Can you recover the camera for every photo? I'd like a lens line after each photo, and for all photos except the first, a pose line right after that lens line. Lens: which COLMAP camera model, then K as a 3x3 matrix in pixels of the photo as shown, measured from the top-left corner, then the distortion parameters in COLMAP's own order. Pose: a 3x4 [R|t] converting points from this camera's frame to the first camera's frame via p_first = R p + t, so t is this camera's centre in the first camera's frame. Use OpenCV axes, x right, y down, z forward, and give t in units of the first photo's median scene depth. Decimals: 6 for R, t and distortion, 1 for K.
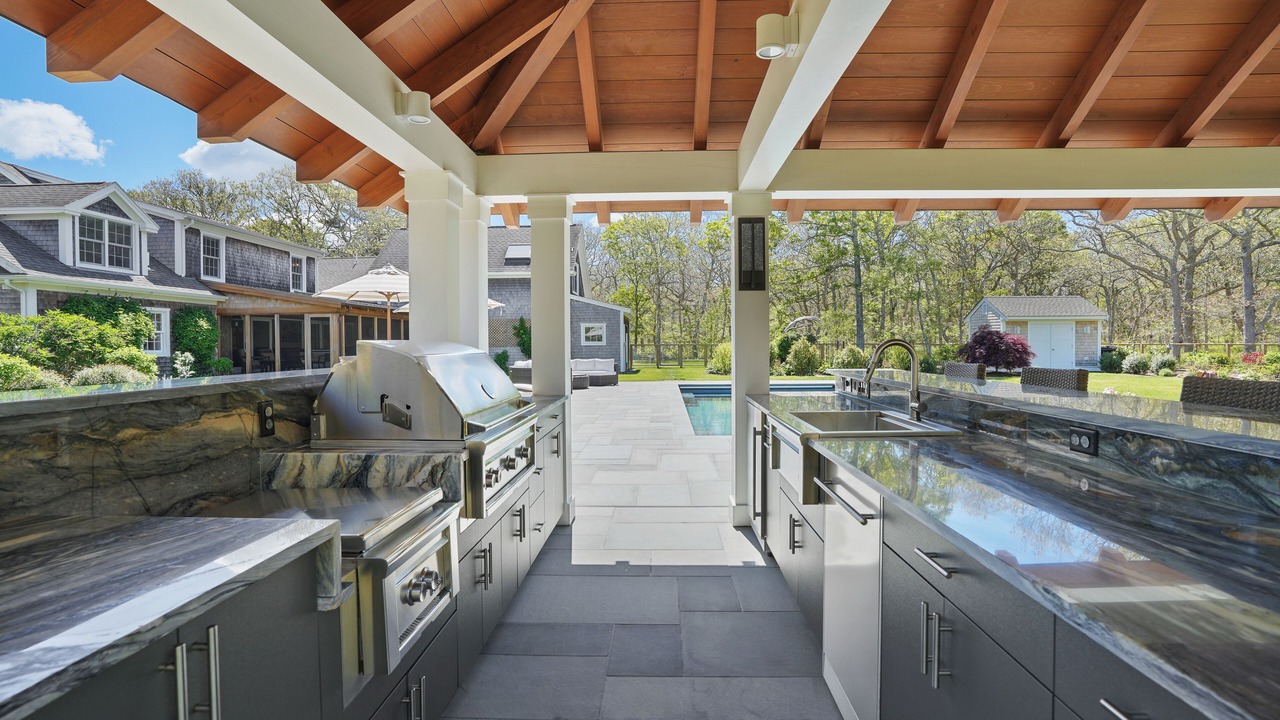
lens RADIAL K [[623.0, 0, 637.4], [0, 623.0, 349.5], [0, 0, 1]] dist [-0.084101, 0.036149]
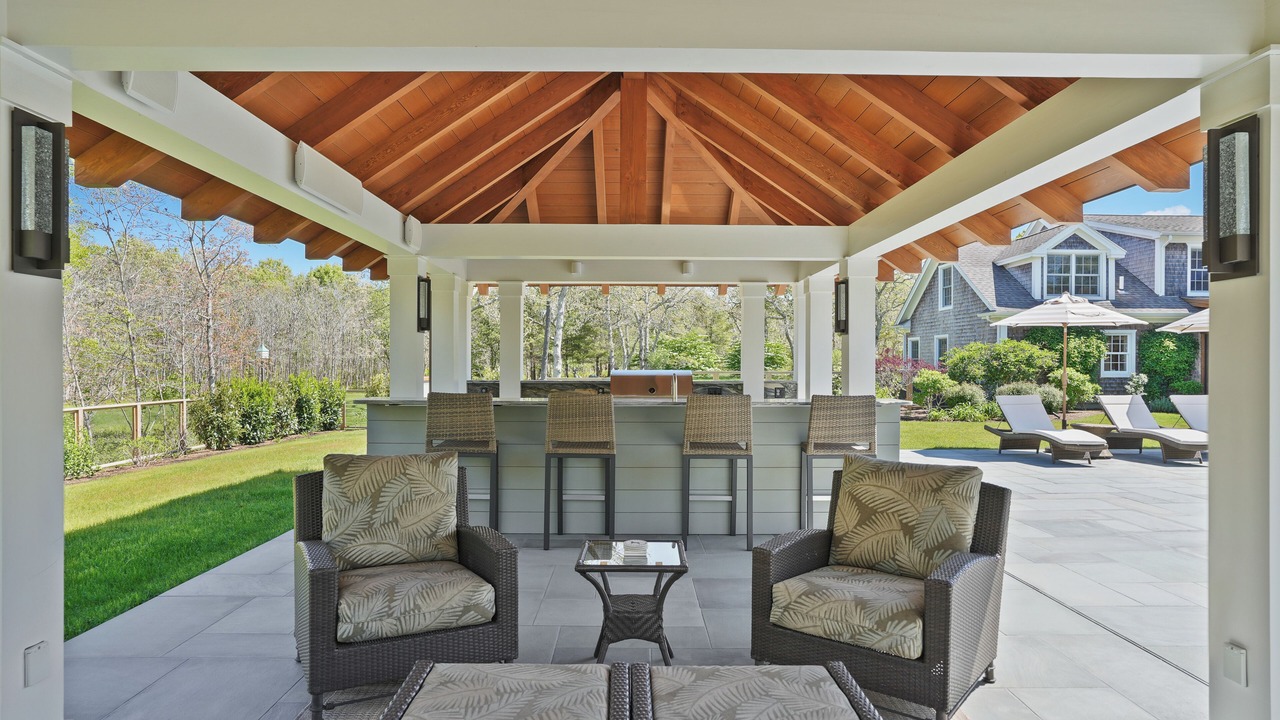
lens RADIAL K [[756.8, 0, 646.4], [0, 756.8, 353.6], [0, 0, 1]] dist [-0.017220, 0.003599]
pose [[0.023867, -0.004511, -0.999705, 0.481231], [-0.013209, 0.999901, -0.004827, -0.011488], [0.999628, 0.013320, 0.023805, 0.149050]]
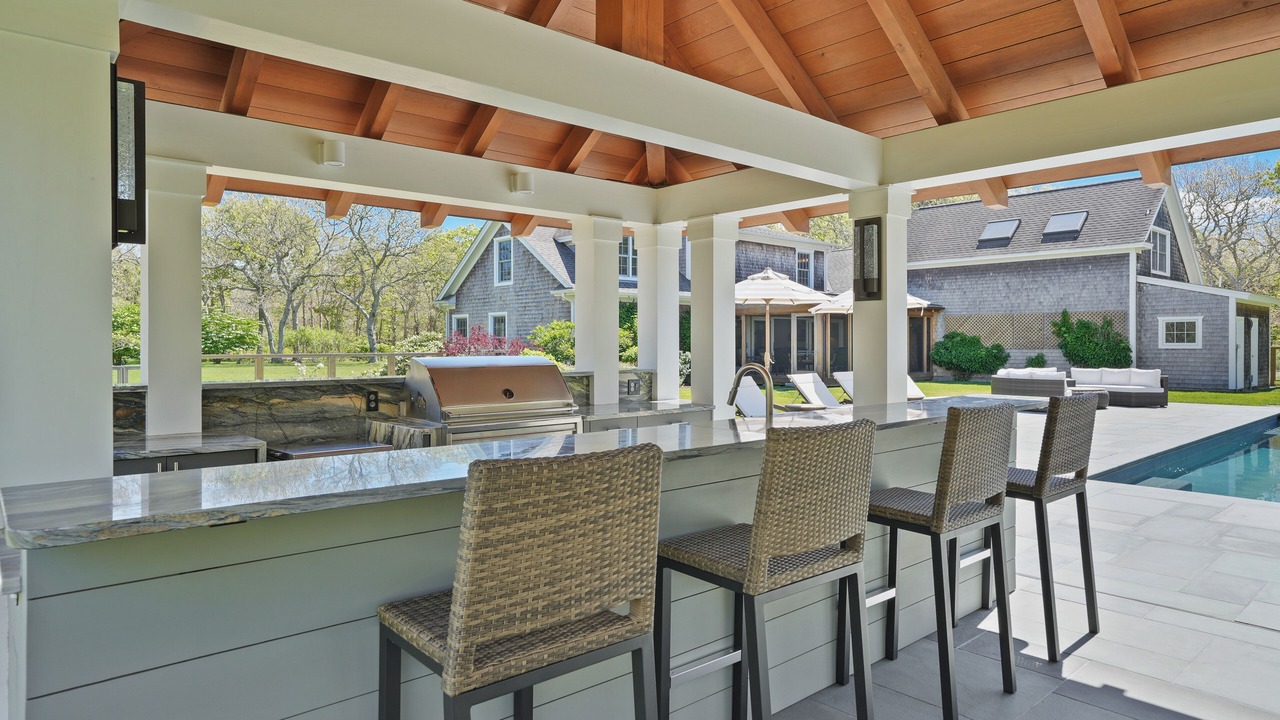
lens RADIAL K [[756.8, 0, 646.4], [0, 756.8, 353.6], [0, 0, 1]] dist [-0.017220, 0.003599]
pose [[0.682510, 0.017020, -0.730678, 0.202807], [-0.010824, 0.999855, 0.013180, -0.008261], [0.730796, -0.001087, 0.682595, 0.009495]]
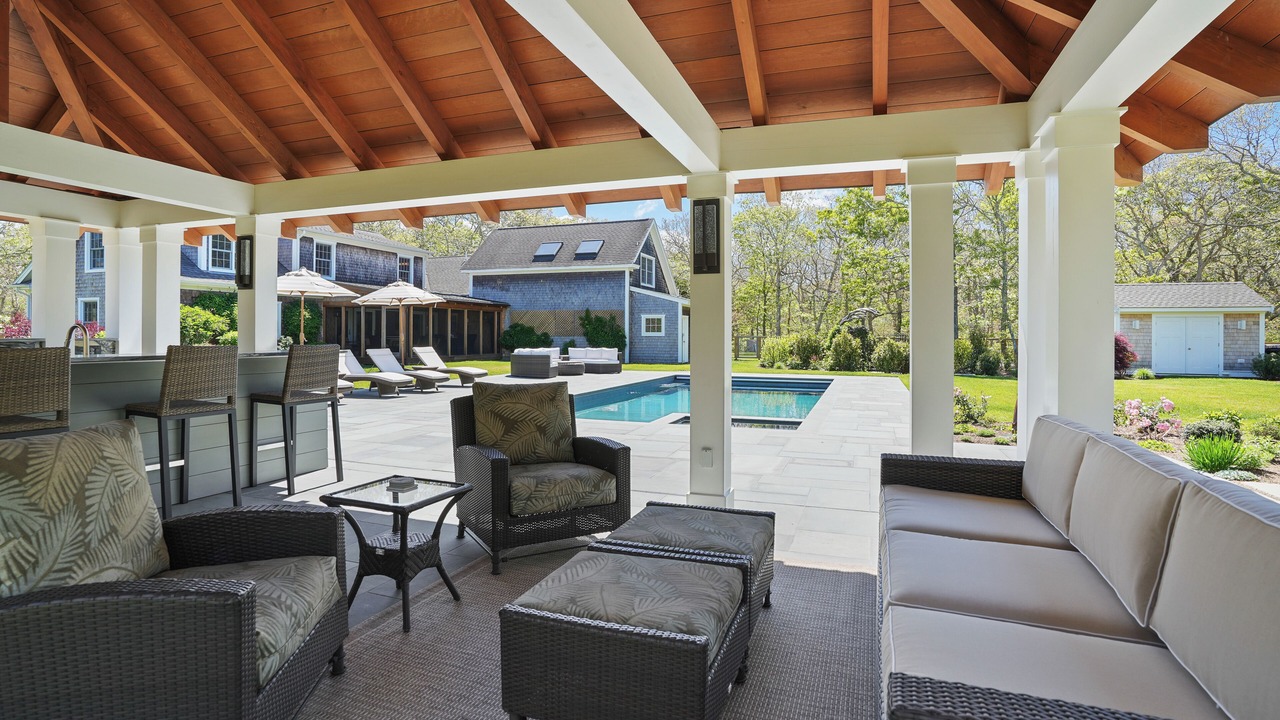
lens RADIAL K [[633.8, 0, 650.6], [0, 633.8, 339.3], [0, 0, 1]] dist [-0.091122, 0.038691]
pose [[0.949133, 0.015245, -0.314506, 0.388419], [-0.016362, 0.999866, -0.000912, 0.000053], [0.314449, 0.006012, 0.949255, 0.004758]]
